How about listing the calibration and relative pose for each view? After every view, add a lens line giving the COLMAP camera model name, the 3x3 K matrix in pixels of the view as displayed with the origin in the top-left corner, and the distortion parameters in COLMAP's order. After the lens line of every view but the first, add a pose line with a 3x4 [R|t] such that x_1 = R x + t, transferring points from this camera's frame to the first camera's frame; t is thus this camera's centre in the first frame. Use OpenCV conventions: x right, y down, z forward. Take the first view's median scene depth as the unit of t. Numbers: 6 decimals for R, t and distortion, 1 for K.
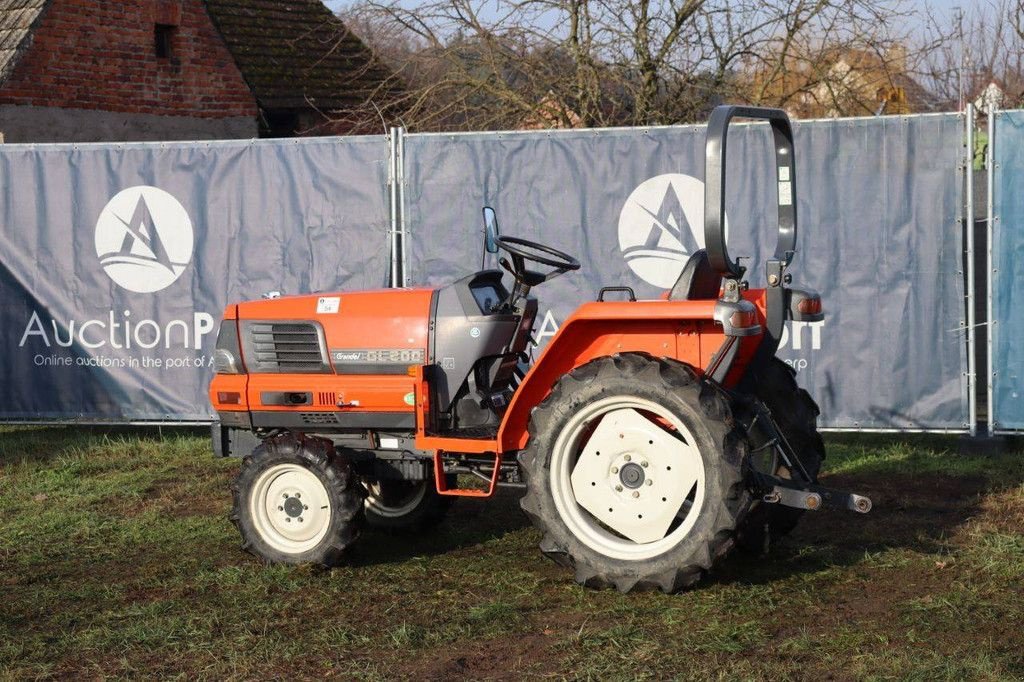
lens RADIAL K [[2247.9, 0, 521.0], [0, 2247.9, 341.0], [0, 0, 1]] dist [0.363627, 0.195603]
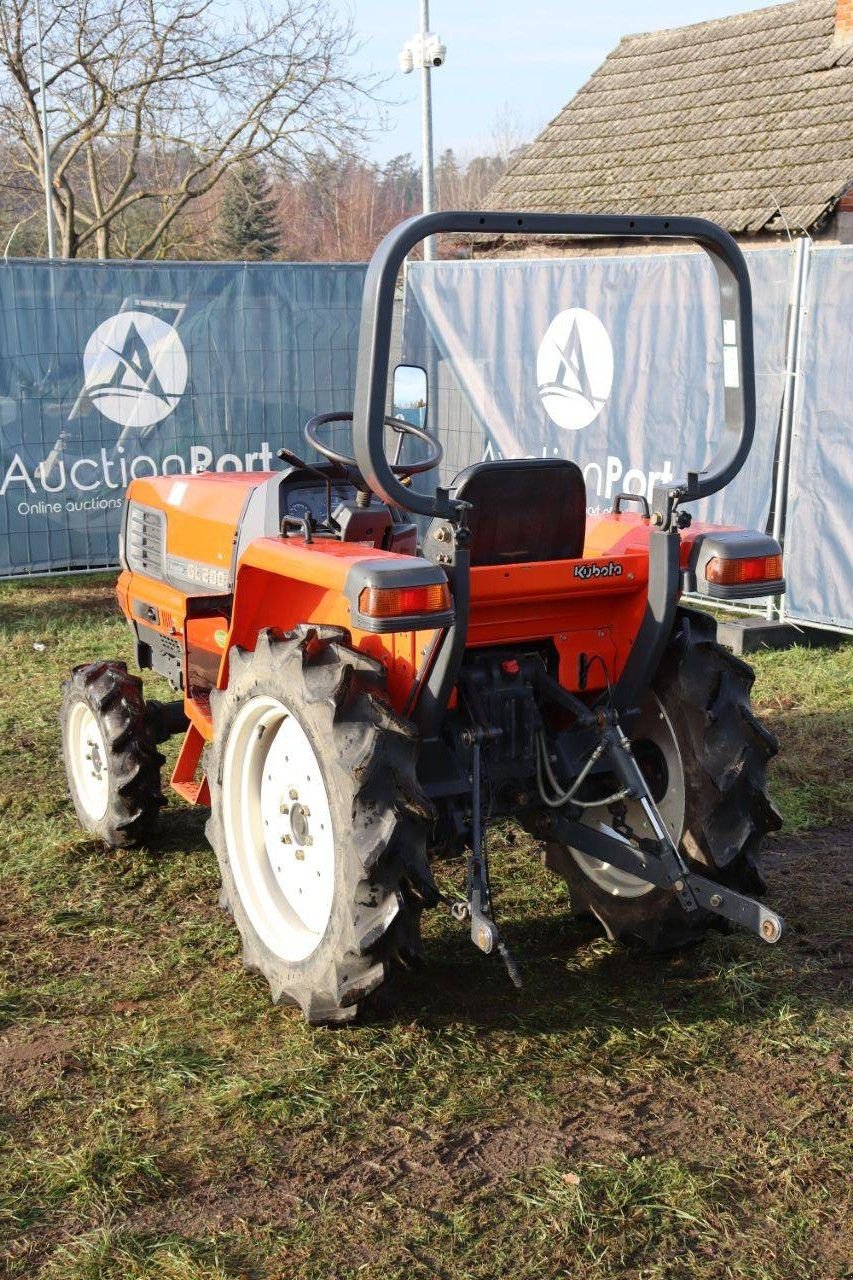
lens RADIAL K [[1805.4, 0, 426.5], [0, 1805.4, 640.0], [0, 0, 1]] dist [0.136370, 0.004175]
pose [[0.789037, 0.133436, -0.599679, 0.343943], [-0.056100, 0.987698, 0.145961, -0.060437], [0.611779, -0.081527, 0.786817, 0.591656]]
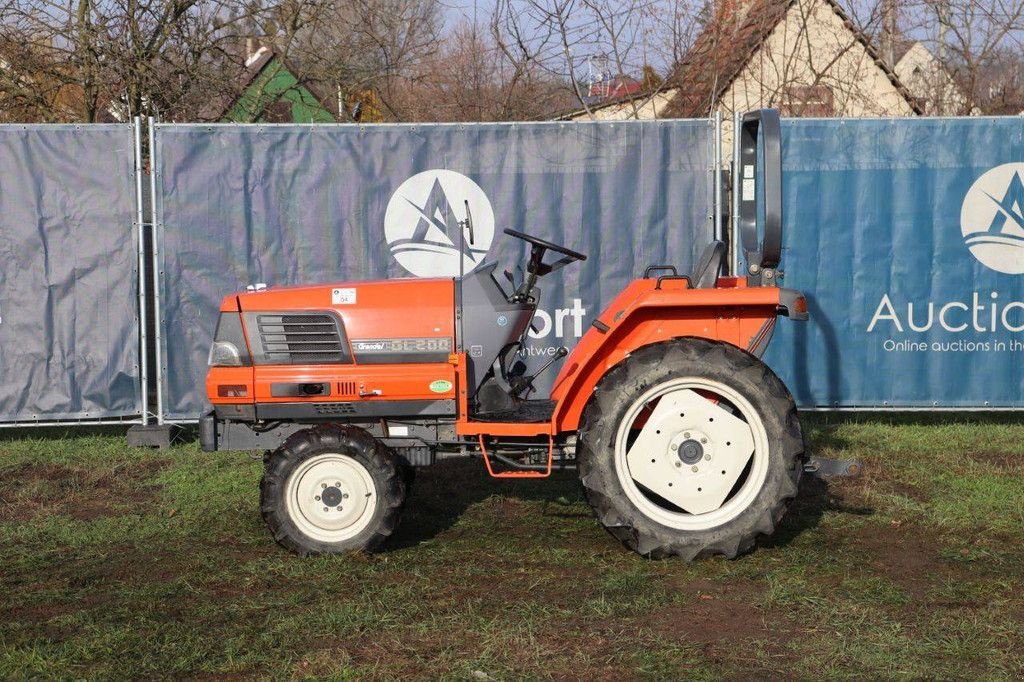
lens RADIAL K [[2247.9, 0, 521.0], [0, 2247.9, 341.0], [0, 0, 1]] dist [0.363627, 0.195603]
pose [[0.924764, -0.016288, 0.380193, -0.402954], [0.015988, 0.999864, 0.003948, 0.001539], [-0.380206, 0.002427, 0.924899, 0.036663]]
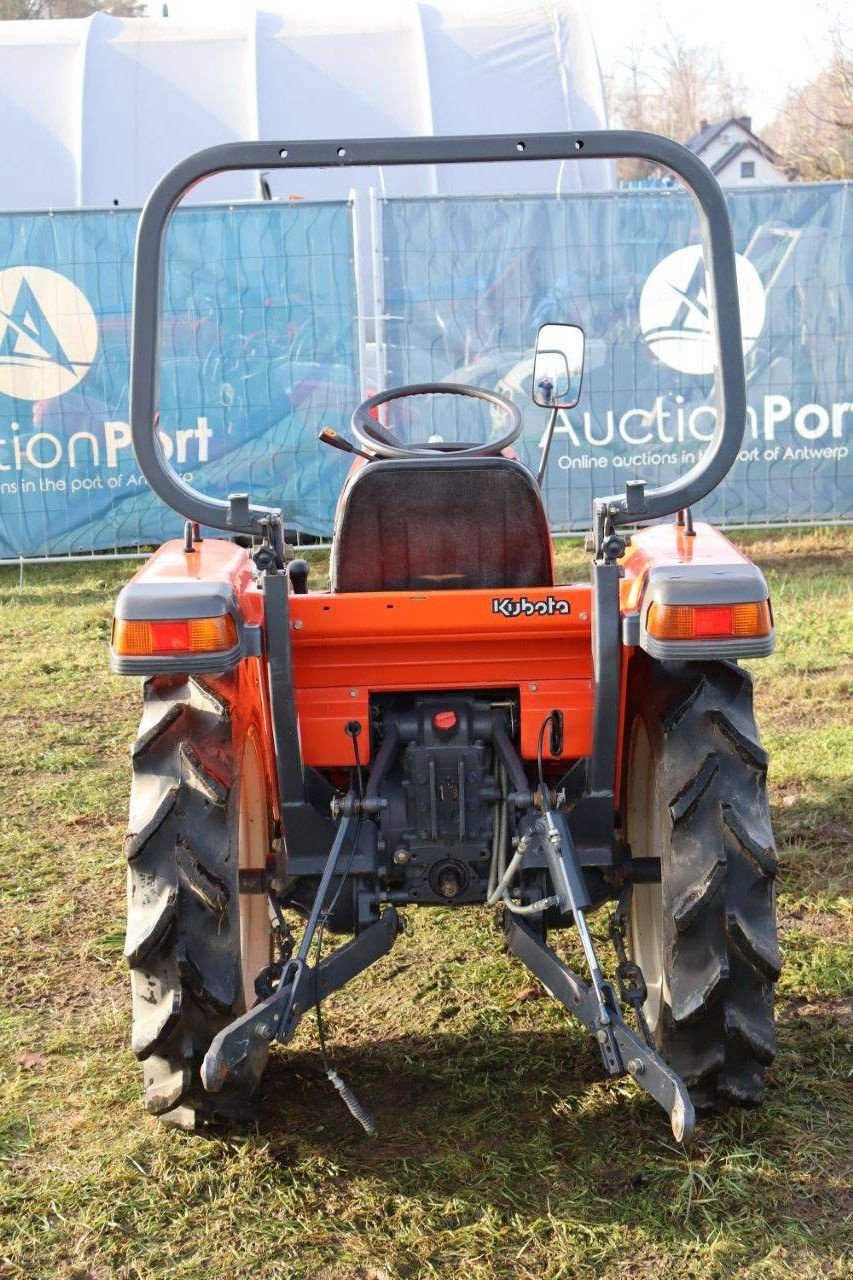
lens RADIAL K [[1893.0, 0, 426.5], [0, 1893.0, 640.0], [0, 0, 1]] dist [0.075705, 0.001710]
pose [[0.421535, 0.205195, -0.883291, 0.415703], [-0.052606, 0.977955, 0.202081, -0.079678], [0.905285, -0.038718, 0.423037, 0.810869]]
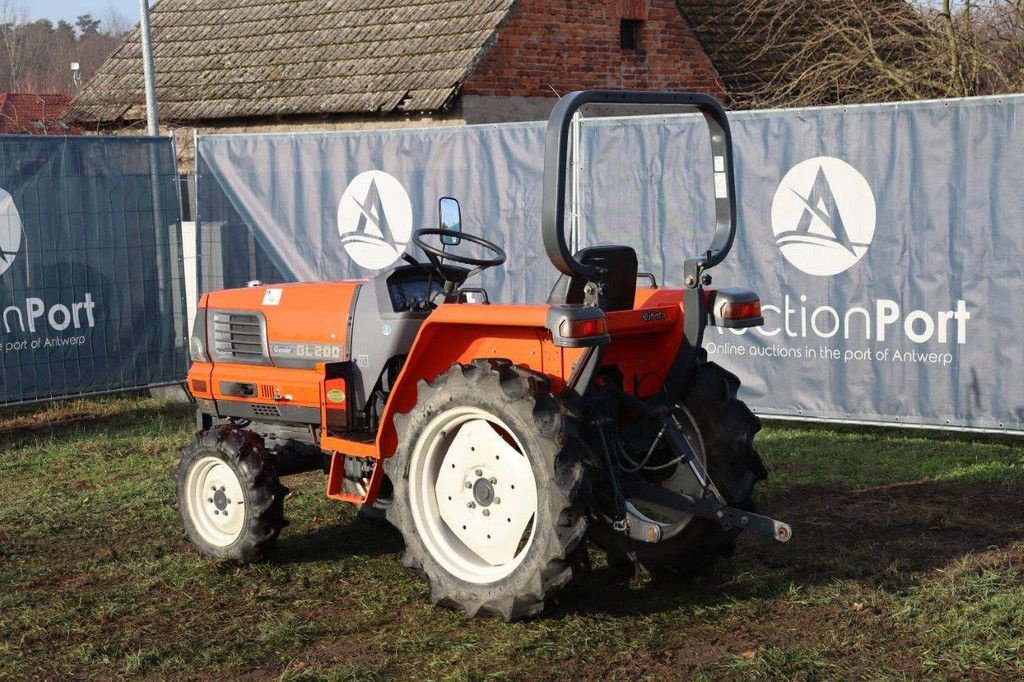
lens RADIAL K [[1904.1, 0, 512.0], [0, 1904.1, 341.0], [0, 0, 1]] dist [0.247549, 0.062190]
pose [[0.942490, 0.029114, -0.332965, 0.298514], [-0.019796, 0.999313, 0.031344, -0.025389], [0.333648, -0.022951, 0.942418, 0.247760]]
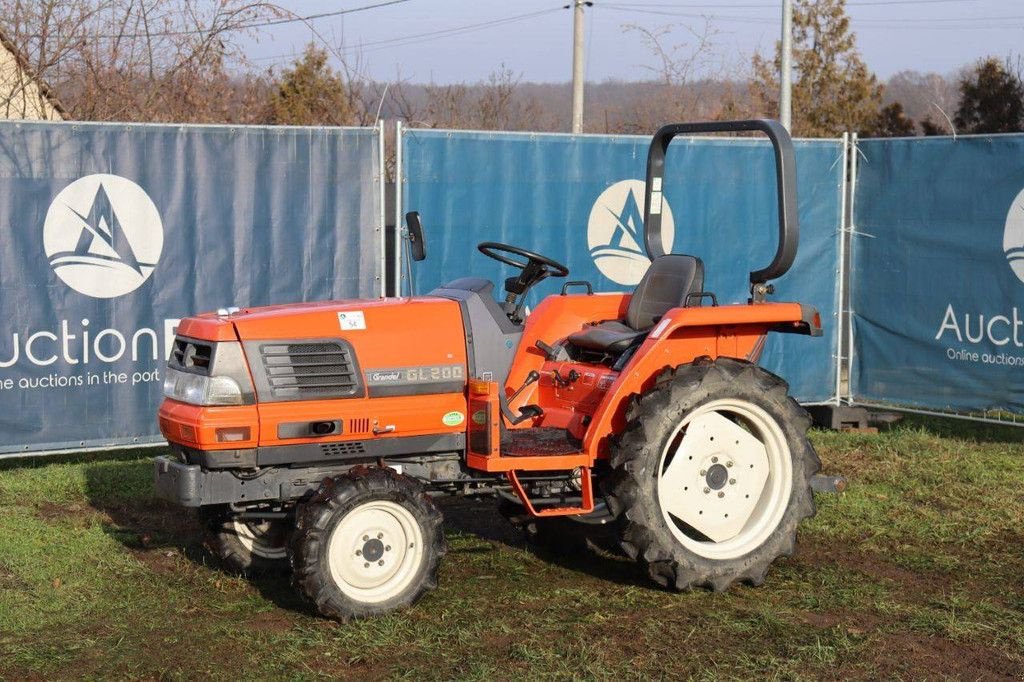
lens RADIAL K [[2085.2, 0, 512.0], [0, 2085.2, 341.0], [0, 0, 1]] dist [0.321492, 0.052835]
pose [[0.628580, -0.035763, 0.776922, -0.695970], [0.035250, 0.999226, 0.017477, -0.020262], [-0.776946, 0.016401, 0.629354, 0.441188]]
